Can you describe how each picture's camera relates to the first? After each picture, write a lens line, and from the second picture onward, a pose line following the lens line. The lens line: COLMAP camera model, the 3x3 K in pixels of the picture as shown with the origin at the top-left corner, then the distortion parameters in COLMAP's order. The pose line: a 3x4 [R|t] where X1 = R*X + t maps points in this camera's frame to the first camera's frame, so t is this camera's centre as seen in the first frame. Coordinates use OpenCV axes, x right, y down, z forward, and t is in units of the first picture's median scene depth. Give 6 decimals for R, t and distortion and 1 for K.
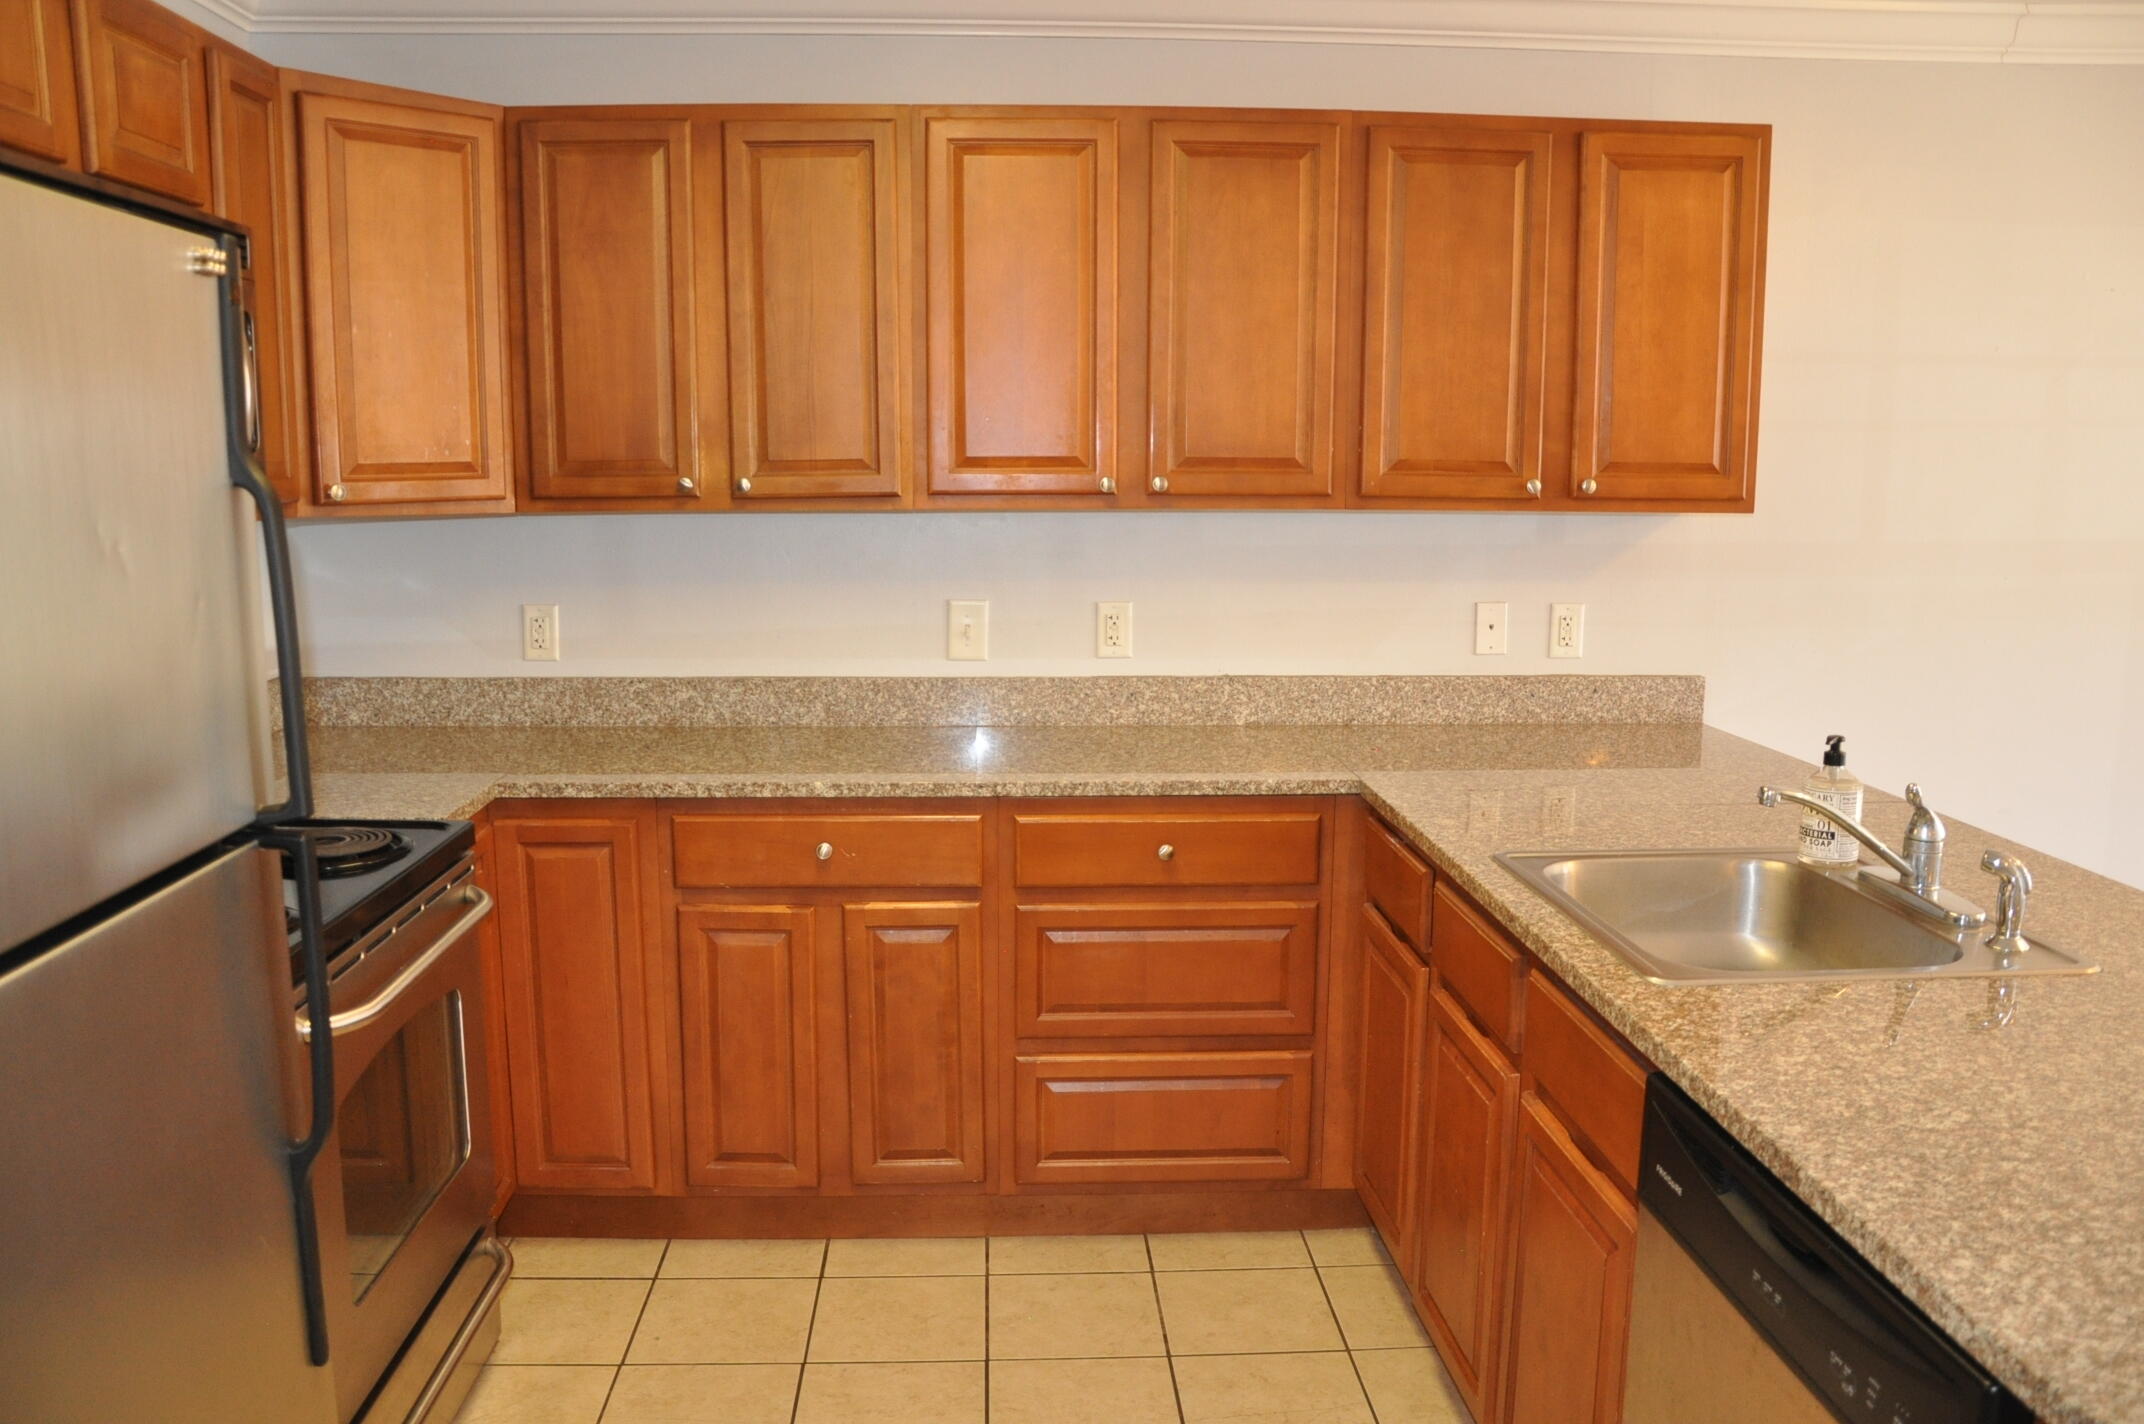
lens RADIAL K [[1715.6, 0, 1072.0], [0, 1715.6, 712.0], [0, 0, 1]] dist [-0.140937, 0.125483]
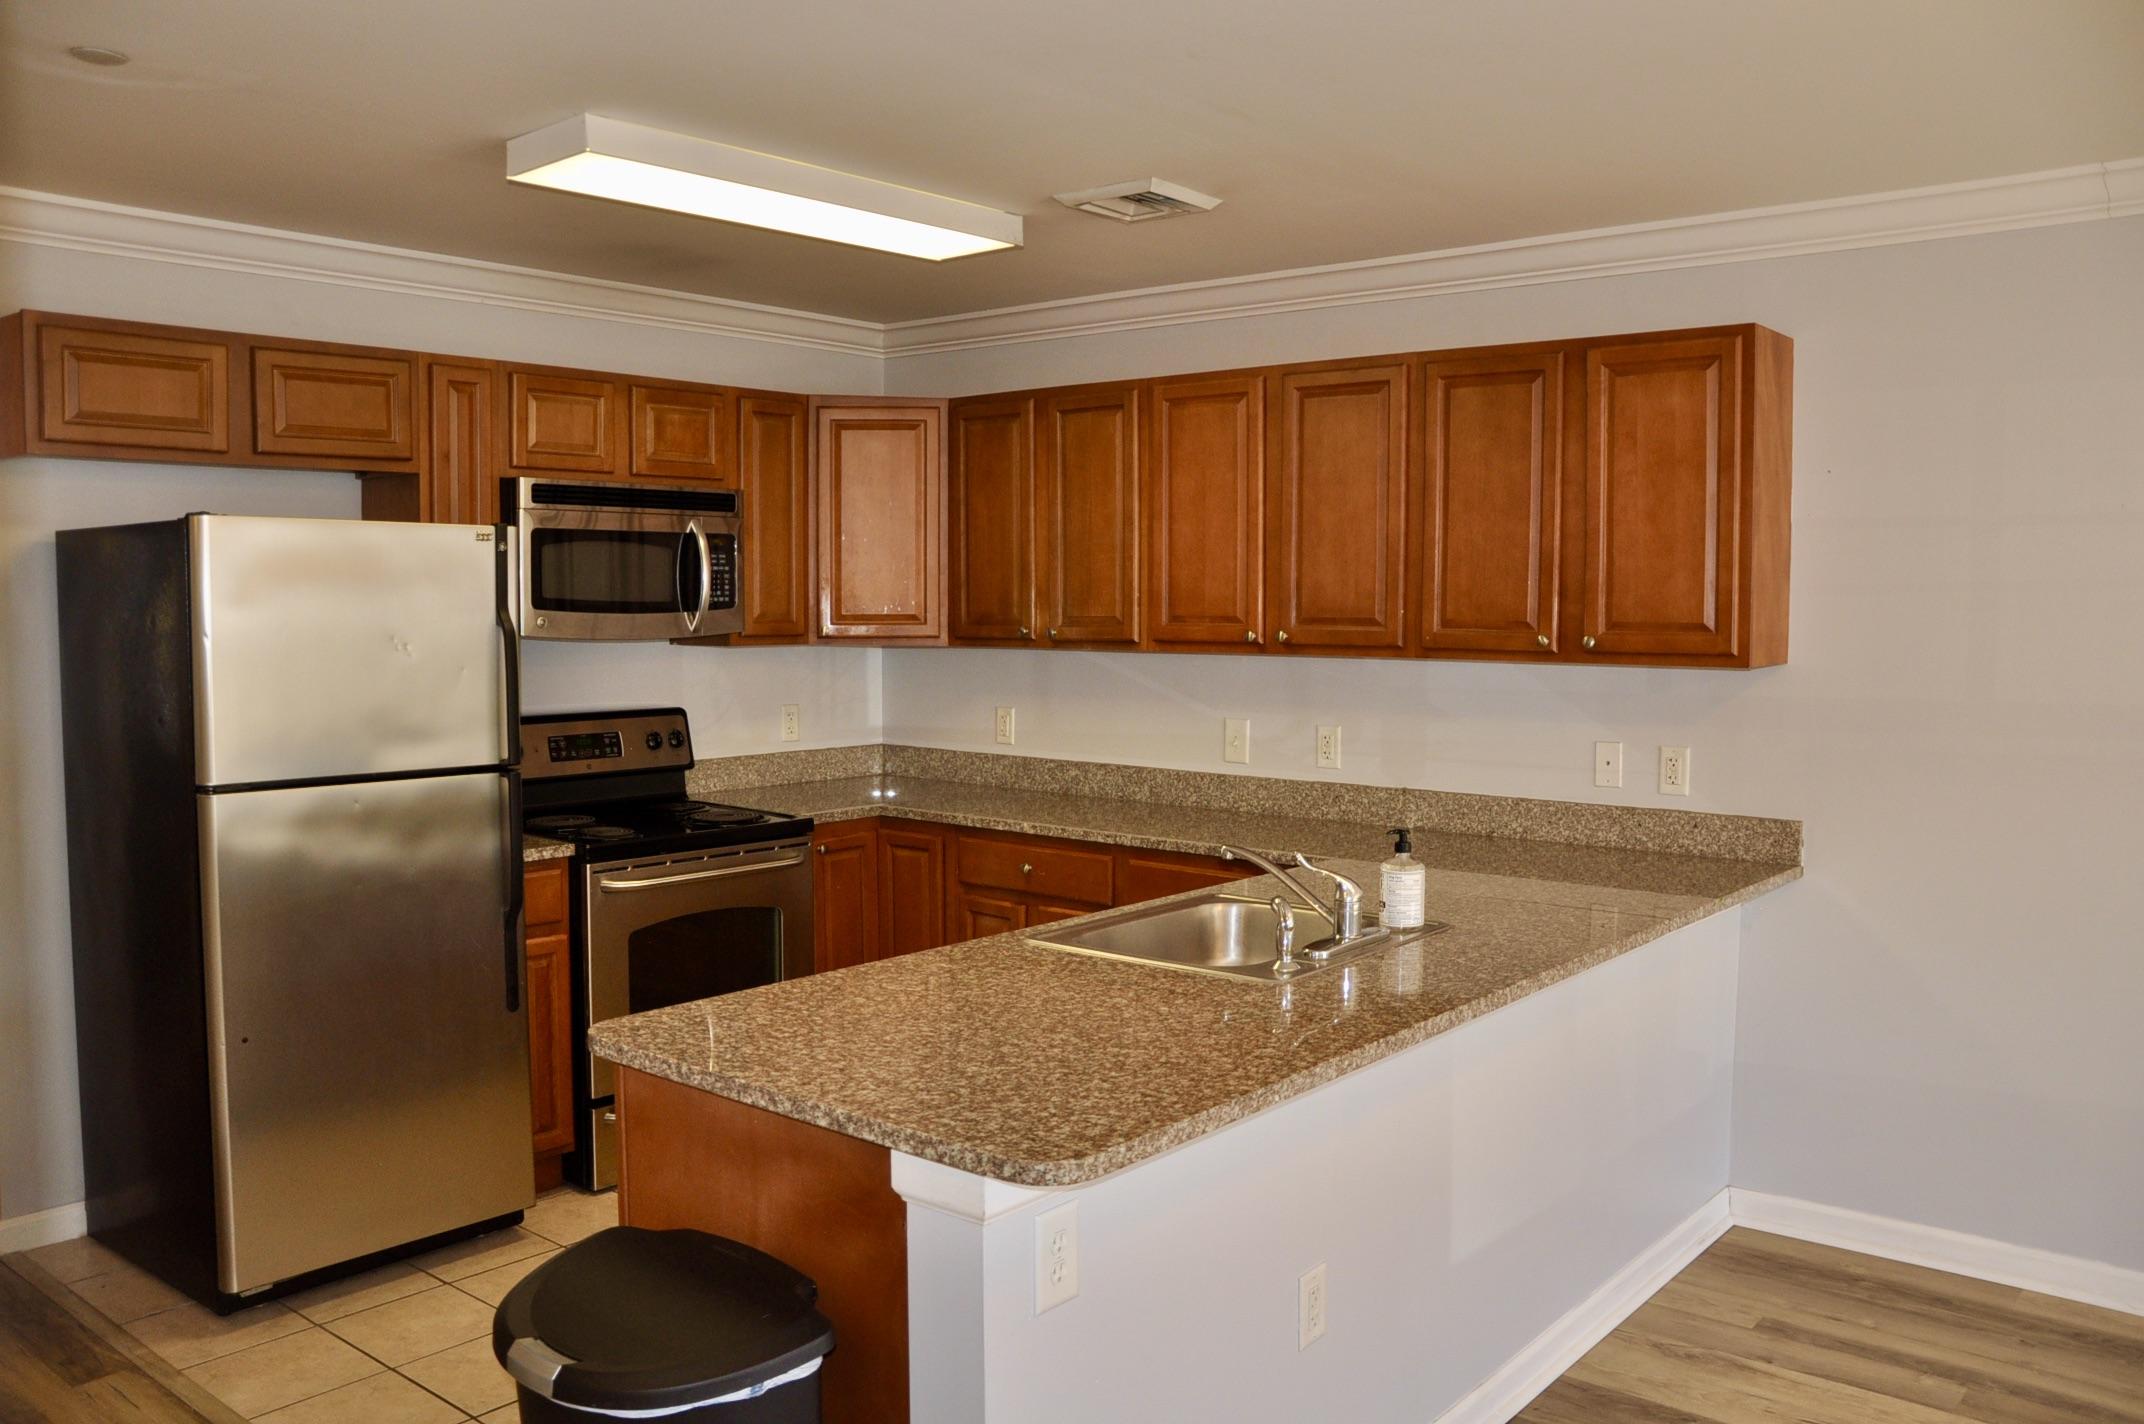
lens RADIAL K [[1715.6, 0, 1072.0], [0, 1715.6, 712.0], [0, 0, 1]] dist [-0.140937, 0.125483]
pose [[0.734642, 0.044216, -0.677013, 0.849344], [-0.103861, 0.993442, -0.047819, 0.009669], [0.670459, 0.105445, 0.734416, -0.110061]]
